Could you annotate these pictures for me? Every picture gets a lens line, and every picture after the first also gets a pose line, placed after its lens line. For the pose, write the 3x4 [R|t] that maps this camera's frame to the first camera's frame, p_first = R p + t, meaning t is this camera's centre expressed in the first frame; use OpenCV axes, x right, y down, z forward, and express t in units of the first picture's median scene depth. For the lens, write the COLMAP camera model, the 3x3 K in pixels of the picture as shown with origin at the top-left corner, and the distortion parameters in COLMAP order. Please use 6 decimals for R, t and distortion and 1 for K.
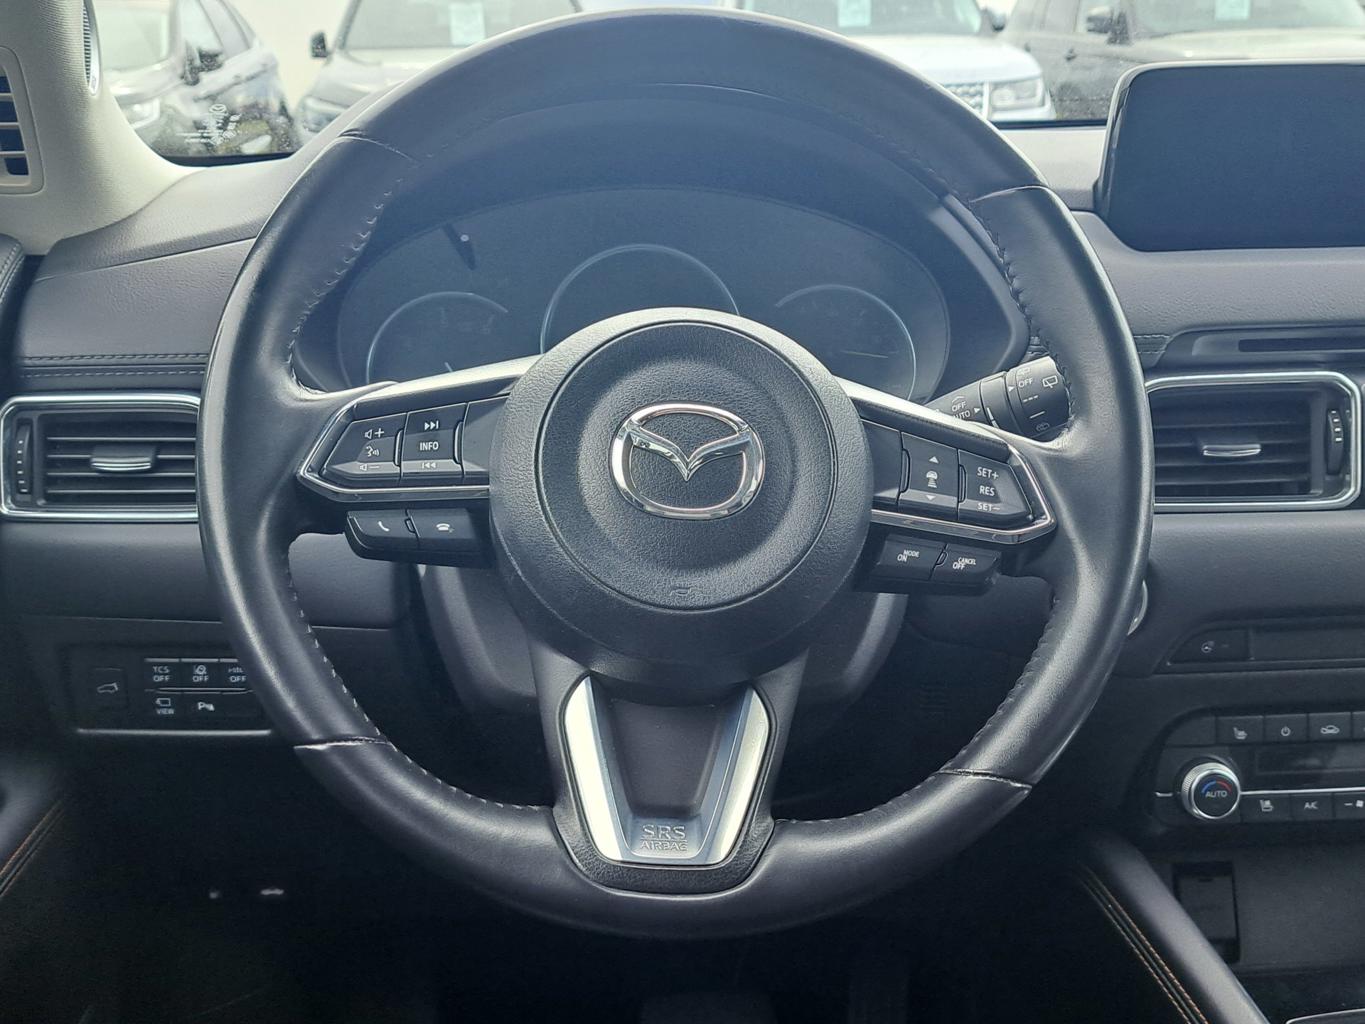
lens RADIAL K [[1934.5, 0, 636.5], [0, 1934.5, 506.9], [0, 0, 1]] dist [0.129162, 0.000000]
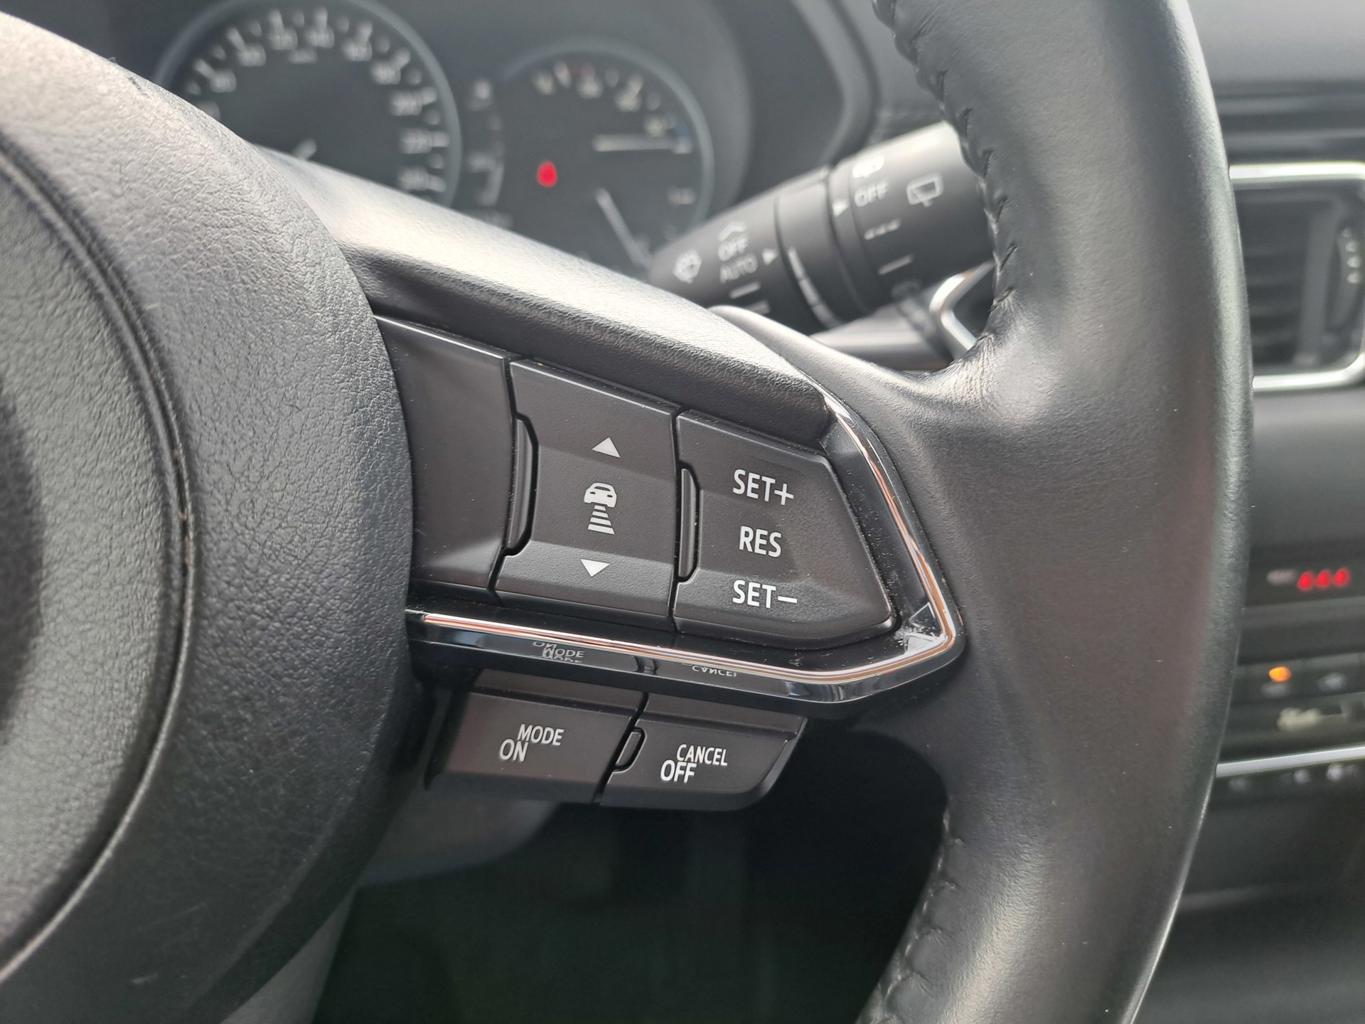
lens RADIAL K [[1063.7, 0, 695.2], [0, 1063.7, 516.5], [0, 0, 1]] dist [0.001348, -0.012982]
pose [[0.998403, -0.037849, 0.041949, 0.162442], [0.026978, 0.971707, 0.234643, -0.056051], [-0.049644, -0.233137, 0.971176, 0.827687]]
